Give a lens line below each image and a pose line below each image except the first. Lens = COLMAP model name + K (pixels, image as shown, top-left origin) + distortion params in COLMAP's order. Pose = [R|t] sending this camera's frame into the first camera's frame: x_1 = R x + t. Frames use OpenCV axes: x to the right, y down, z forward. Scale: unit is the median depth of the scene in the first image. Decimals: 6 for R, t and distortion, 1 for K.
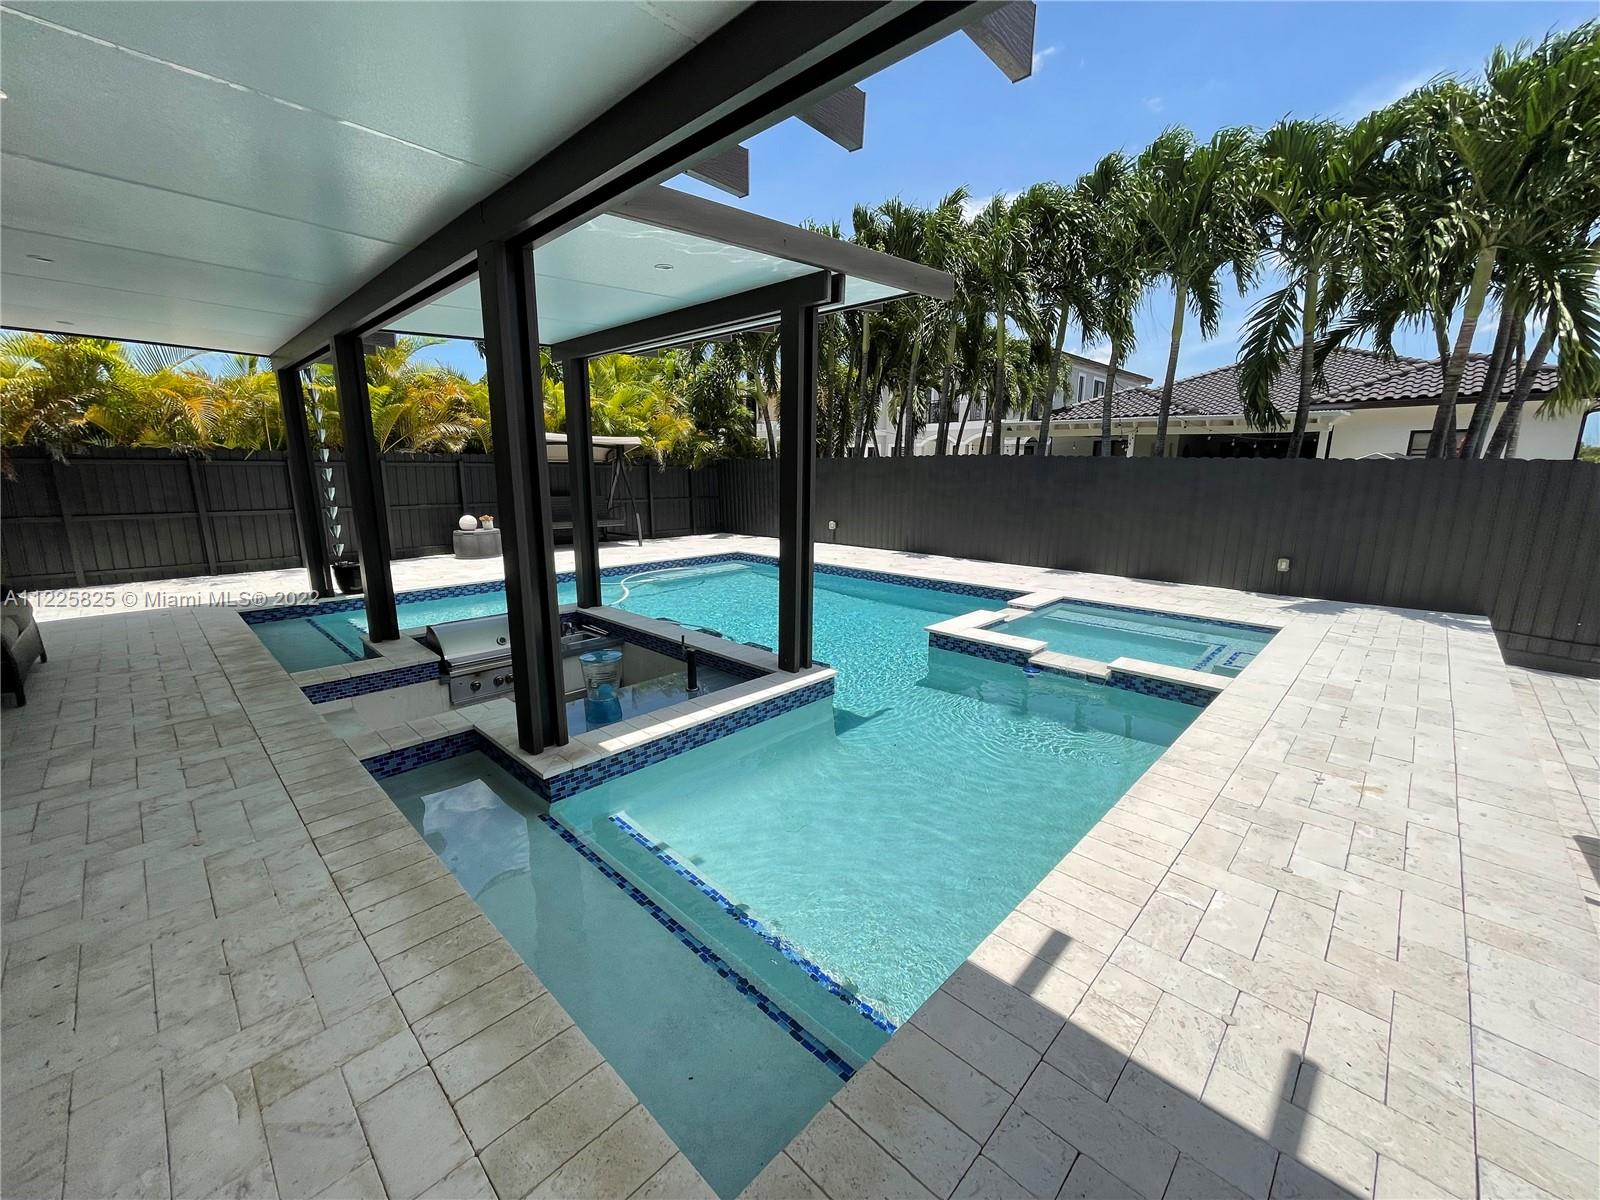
lens RADIAL K [[649.0, 0, 797.1], [0, 649.0, 602.3], [0, 0, 1]] dist [0.001005, -0.000766]
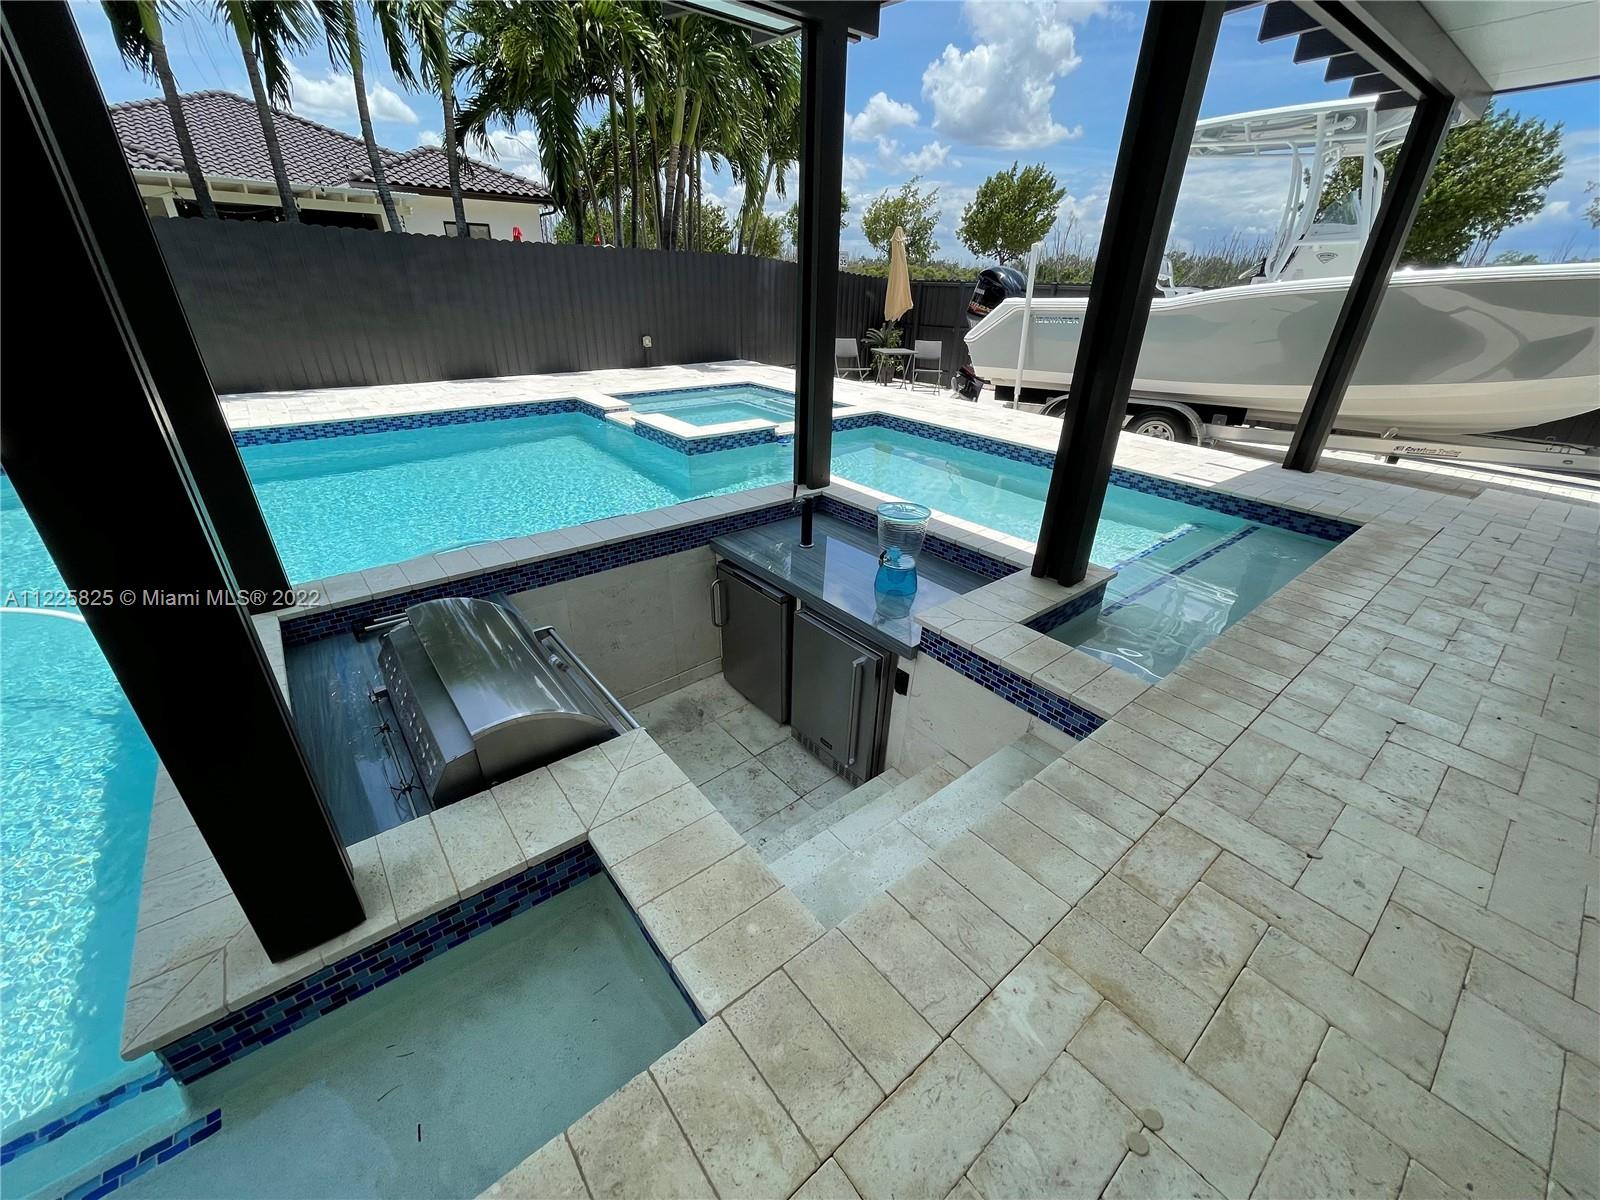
lens RADIAL K [[649.0, 0, 802.5], [0, 649.0, 598.6], [0, 0, 1]] dist [0.001005, -0.000766]
pose [[0.108256, -0.447721, 0.887596, -1.170843], [0.181996, 0.886679, 0.425062, -0.198094], [-0.977322, 0.115523, 0.177472, 1.104486]]
